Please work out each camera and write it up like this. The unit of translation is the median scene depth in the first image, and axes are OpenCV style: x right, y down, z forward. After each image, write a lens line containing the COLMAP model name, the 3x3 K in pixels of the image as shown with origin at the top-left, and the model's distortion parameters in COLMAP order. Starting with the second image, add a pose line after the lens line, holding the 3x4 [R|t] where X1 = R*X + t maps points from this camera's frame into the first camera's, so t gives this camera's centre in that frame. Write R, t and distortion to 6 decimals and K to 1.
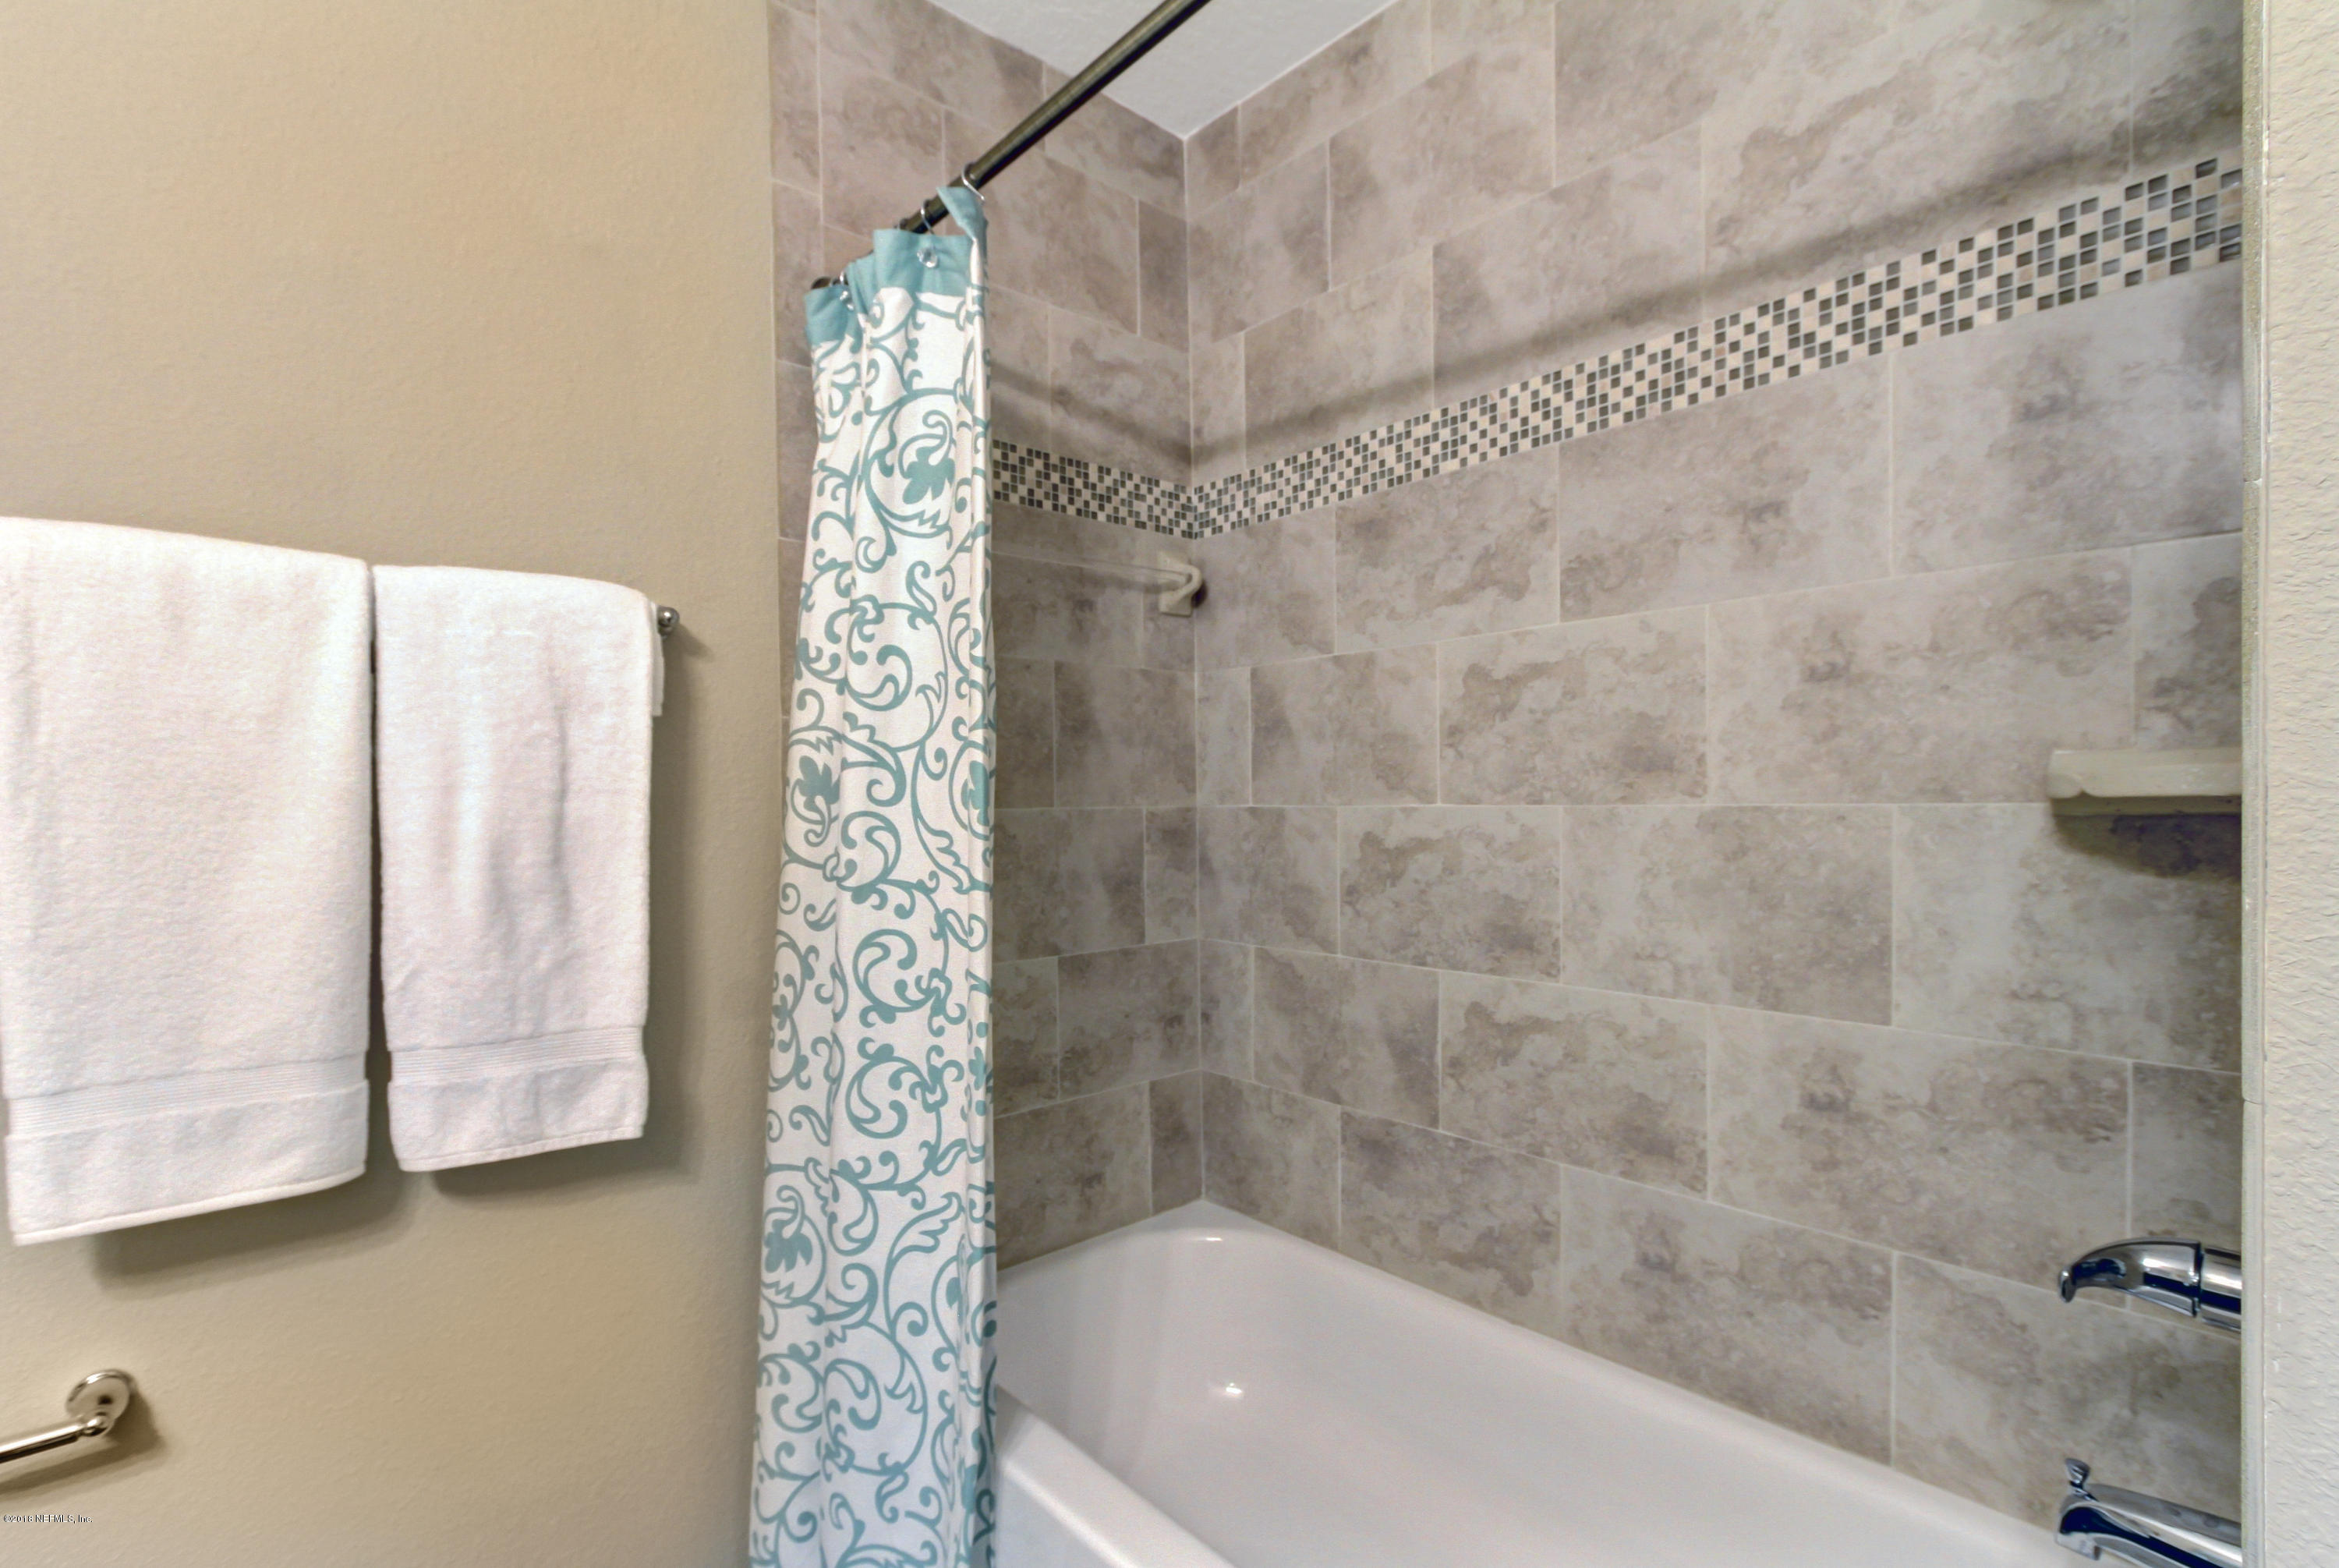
lens RADIAL K [[1095.4, 0, 1175.1], [0, 1095.4, 821.7], [0, 0, 1]] dist [-0.004963, 0.005583]
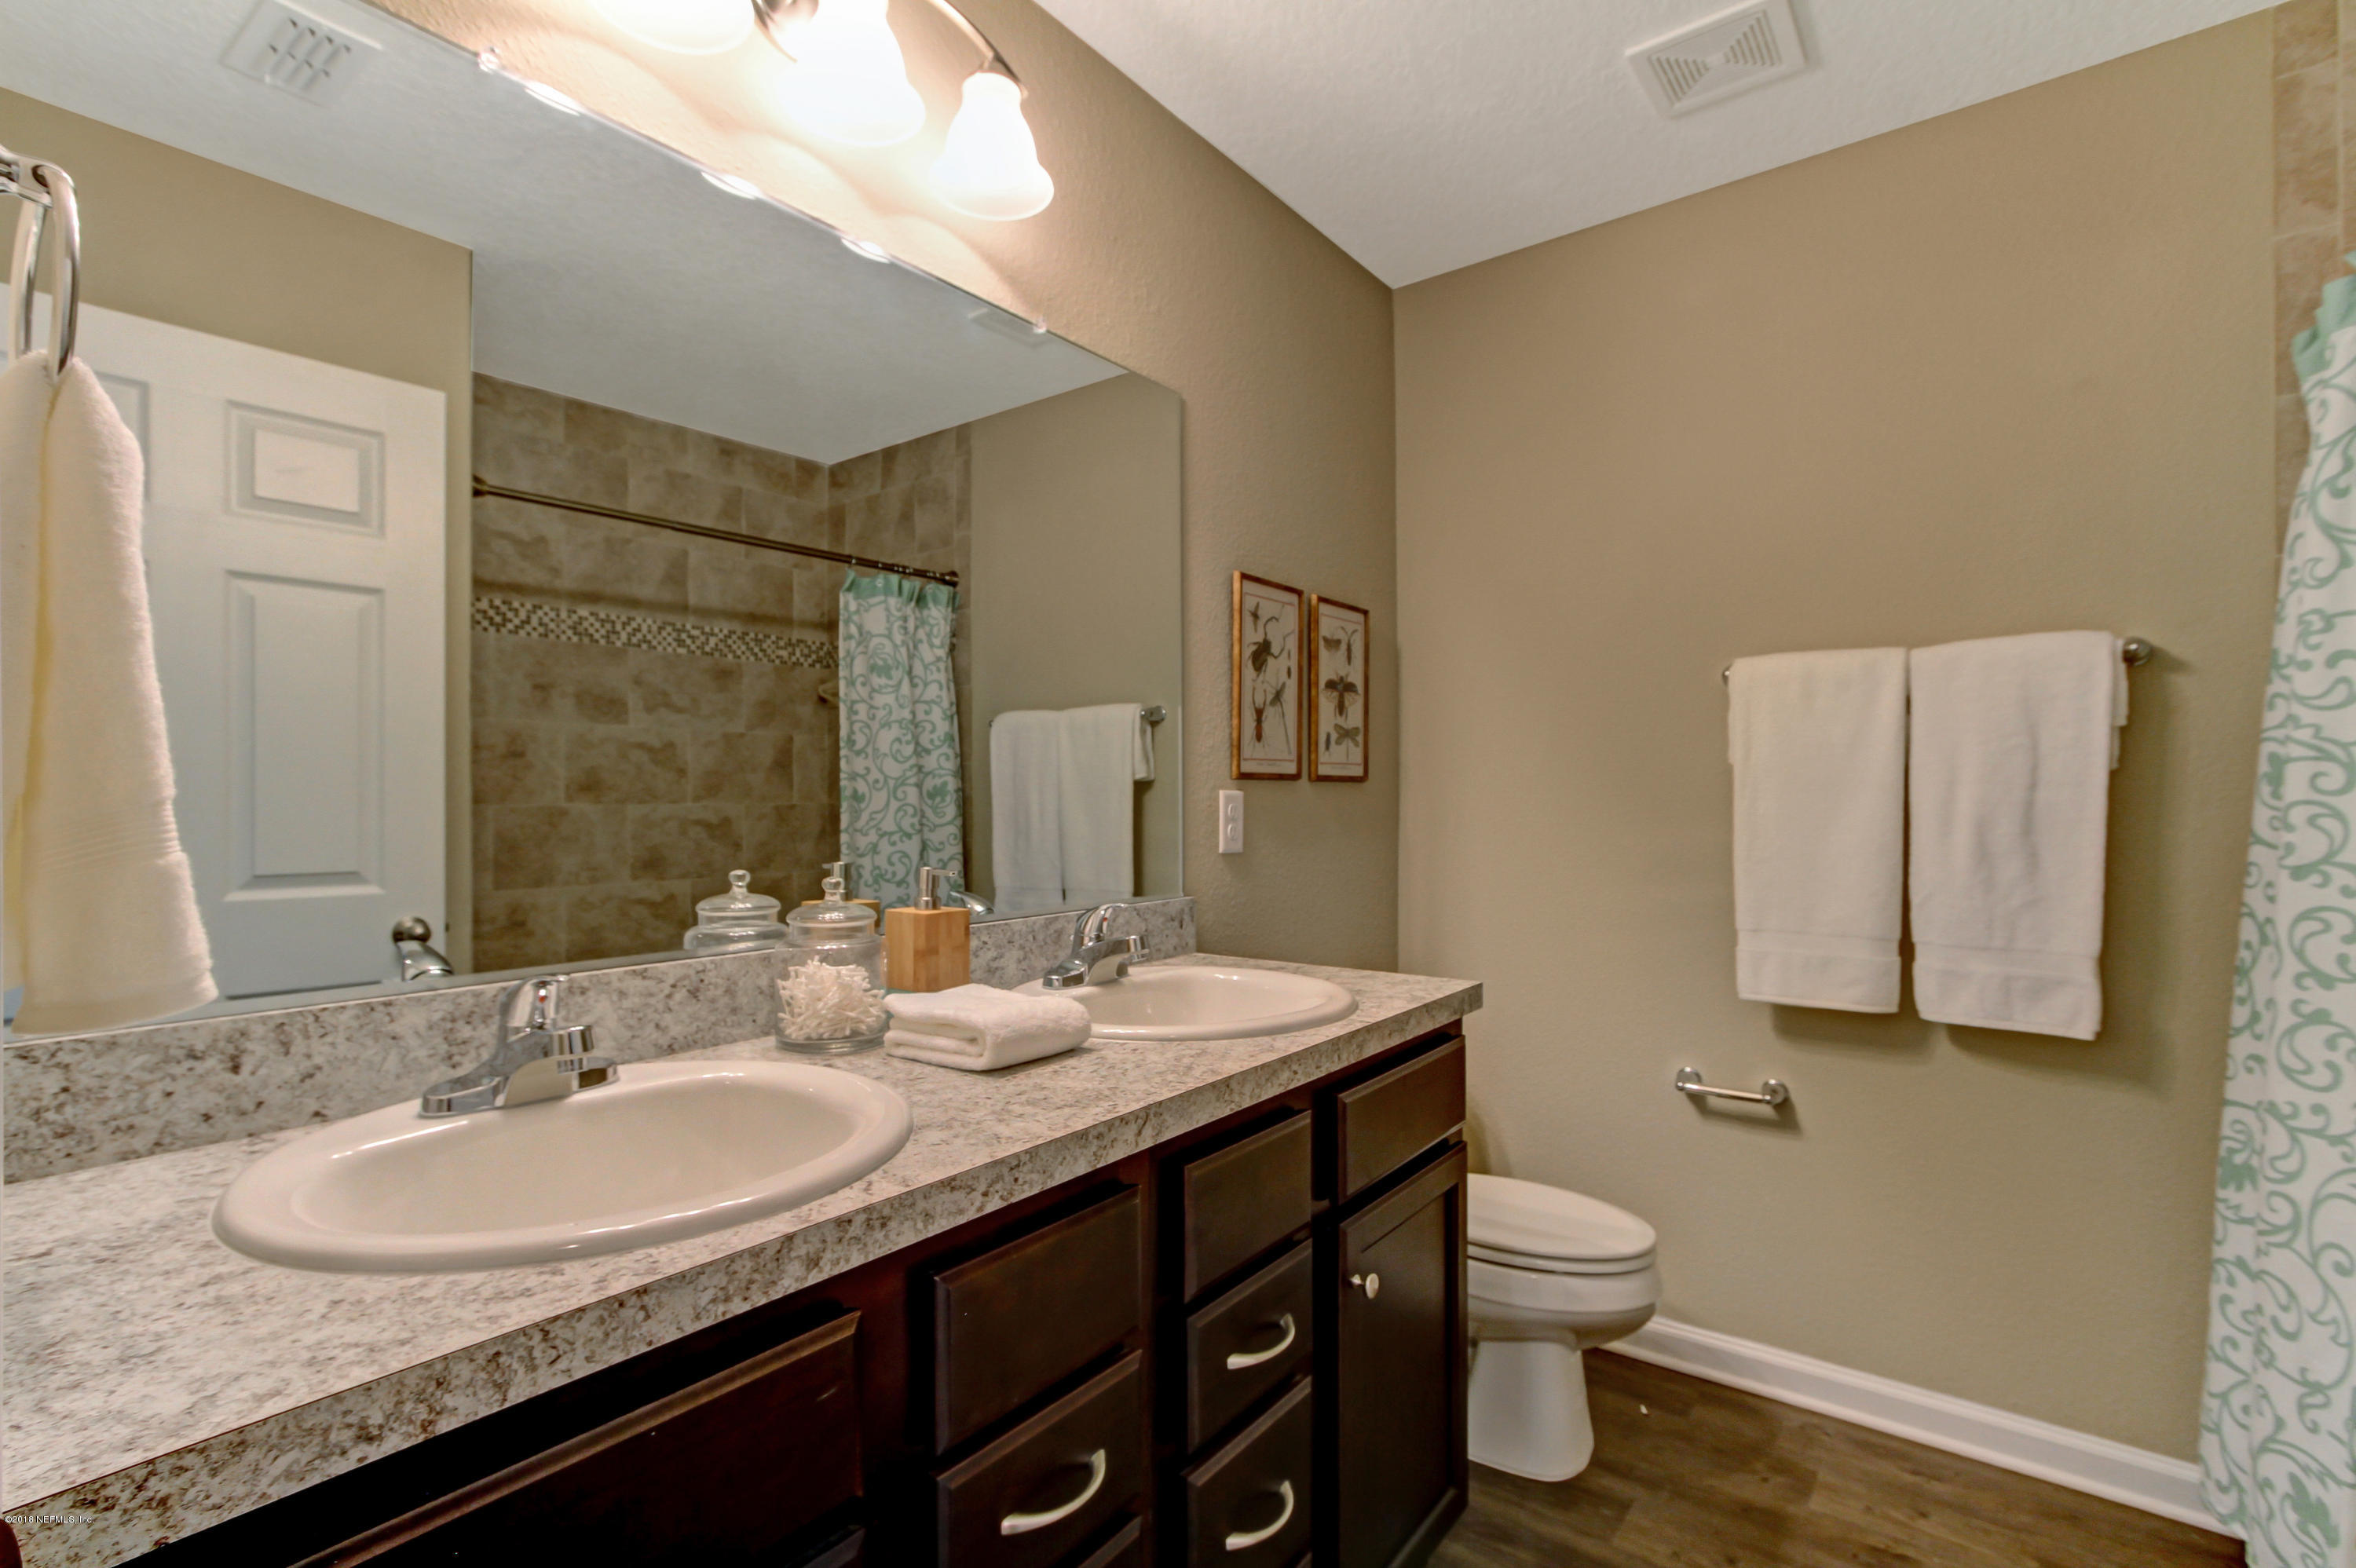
lens RADIAL K [[1083.5, 0, 1175.1], [0, 1083.5, 803.1], [0, 0, 1]] dist [-0.001041, 0.001407]
pose [[0.194706, 0.012147, -0.980786, 0.591251], [-0.018016, 0.999799, 0.008806, 0.004744], [0.980696, 0.015955, 0.194885, -0.367868]]
